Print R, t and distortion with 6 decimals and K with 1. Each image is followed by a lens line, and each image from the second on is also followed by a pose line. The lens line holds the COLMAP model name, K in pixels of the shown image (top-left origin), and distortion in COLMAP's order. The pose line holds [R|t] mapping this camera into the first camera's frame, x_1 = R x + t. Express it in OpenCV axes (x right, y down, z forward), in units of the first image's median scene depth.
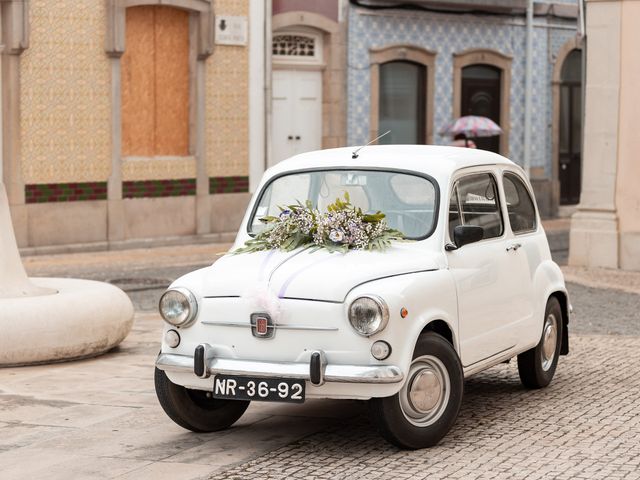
lens RADIAL K [[1639.2, 0, 280.5], [0, 1639.2, 238.9], [0, 0, 1]] dist [-0.008492, -0.214918]
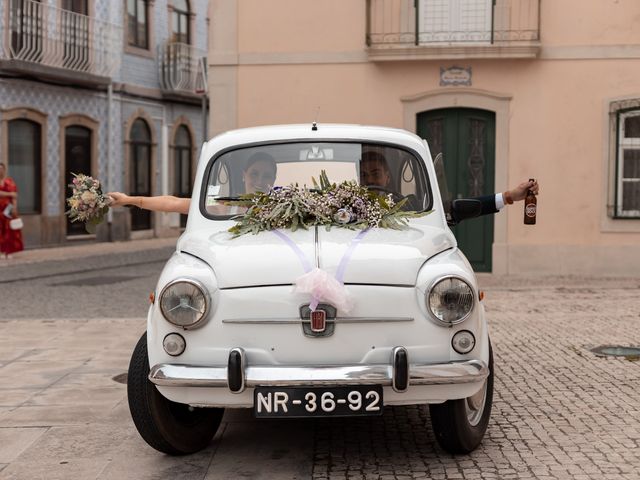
lens RADIAL K [[1040.5, 0, 320.0], [0, 1040.5, 240.0], [0, 0, 1]] dist [-0.015902, -0.014787]
pose [[0.904213, -0.021715, 0.426530, -0.206179], [0.031534, 0.999375, -0.015971, 0.020993], [-0.425917, 0.027892, 0.904332, 0.509998]]
